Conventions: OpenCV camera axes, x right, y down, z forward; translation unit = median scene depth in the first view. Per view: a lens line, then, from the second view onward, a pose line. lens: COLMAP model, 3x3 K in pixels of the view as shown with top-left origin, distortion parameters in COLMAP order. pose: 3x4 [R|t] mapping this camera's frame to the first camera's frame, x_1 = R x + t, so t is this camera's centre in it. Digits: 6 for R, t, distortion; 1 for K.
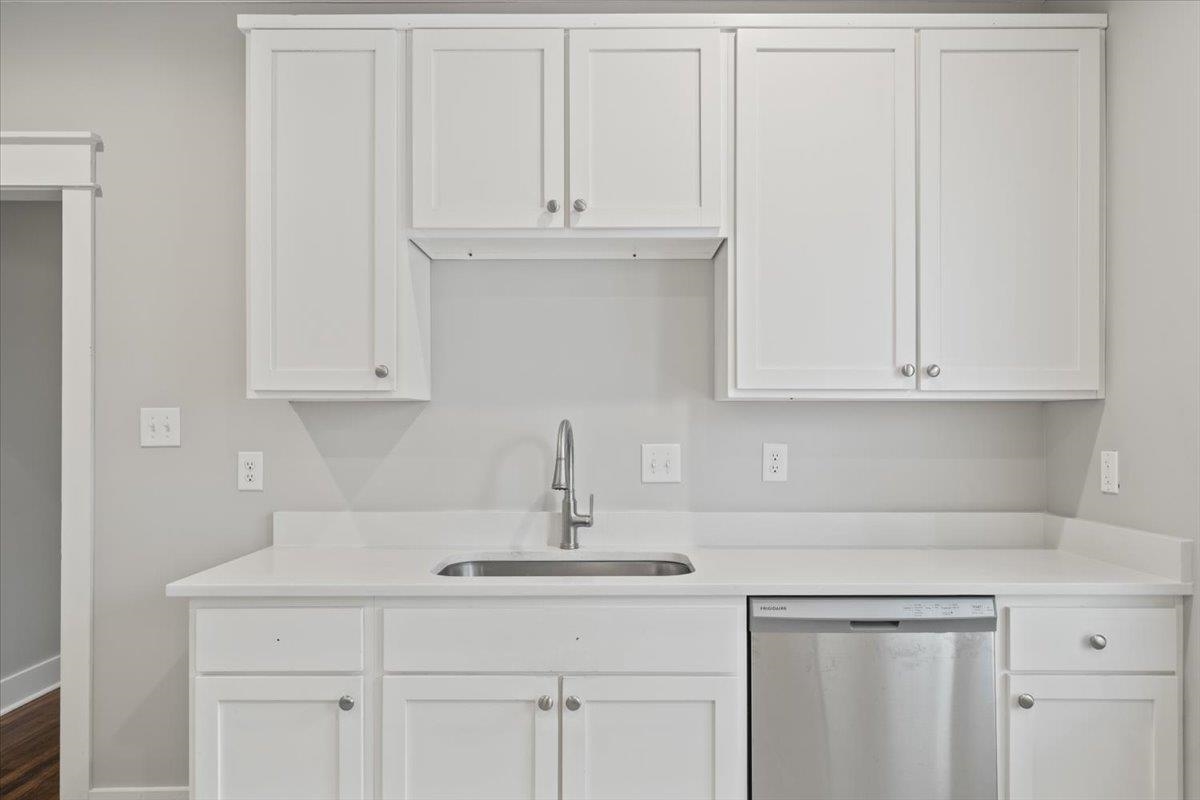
lens RADIAL K [[823.5, 0, 617.1], [0, 823.5, 425.8], [0, 0, 1]] dist [-0.001534, 0.000069]
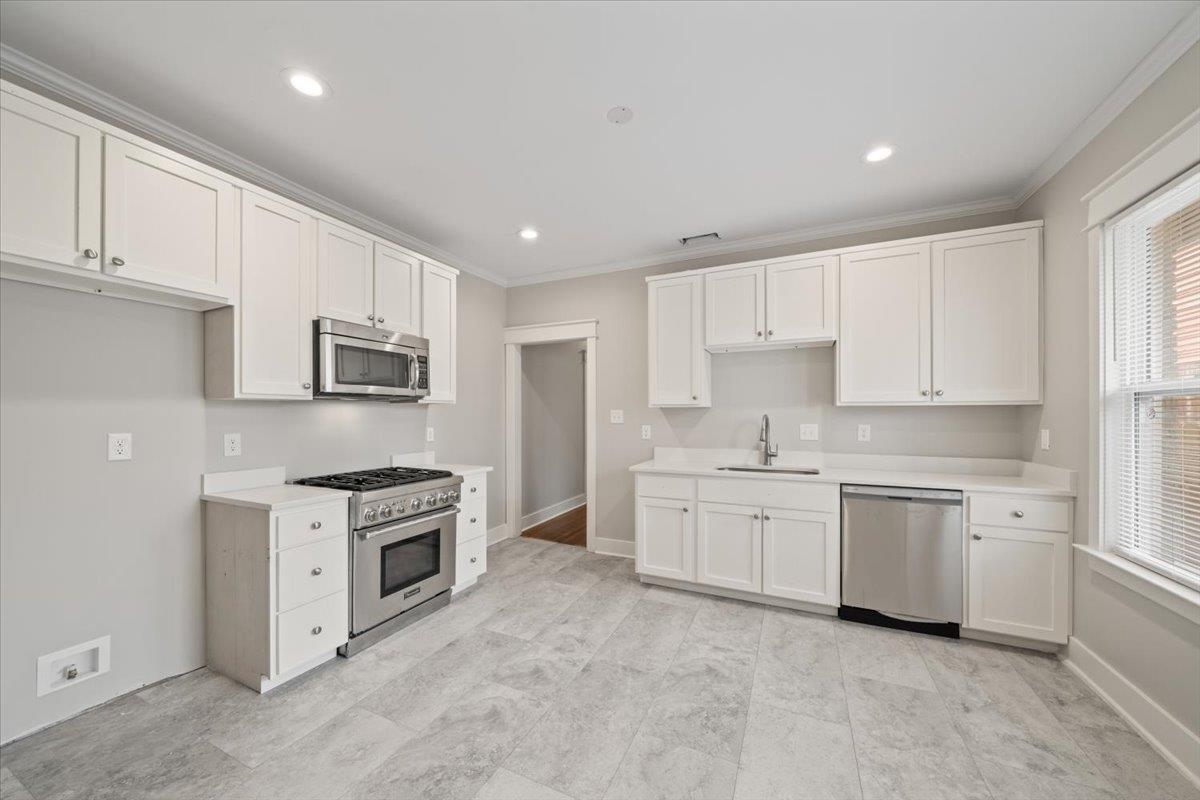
lens RADIAL K [[439.6, 0, 588.2], [0, 439.6, 414.3], [0, 0, 1]] dist [-0.004488, -0.000130]
pose [[0.893592, -0.000601, -0.448880, 0.061479], [0.000985, 0.999999, 0.000621, -0.009777], [0.448880, -0.000997, 0.893592, -0.502422]]
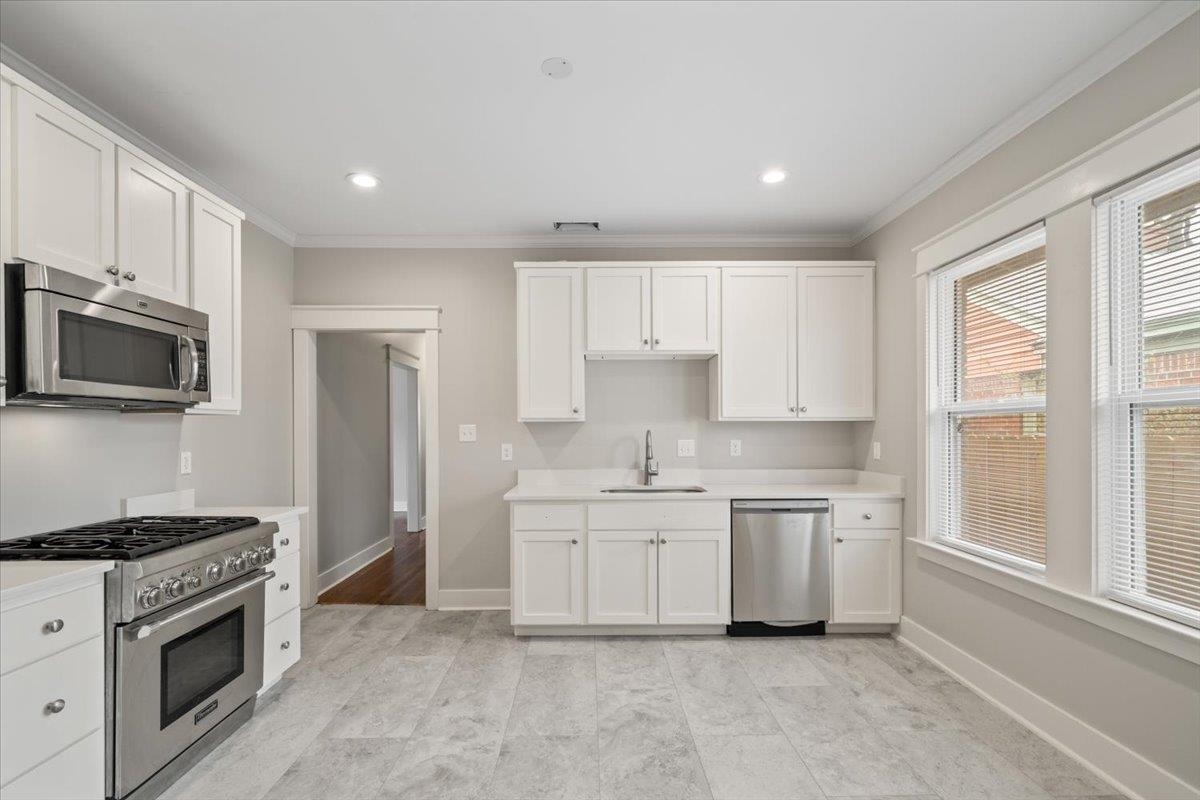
lens RADIAL K [[542.2, 0, 597.3], [0, 542.2, 429.7], [0, 0, 1]] dist [0.000643, -0.000068]
pose [[0.999995, -0.002971, -0.001322, -0.219378], [0.002974, 0.999993, 0.002261, -0.012379], [0.001315, -0.002265, 0.999997, -0.589585]]
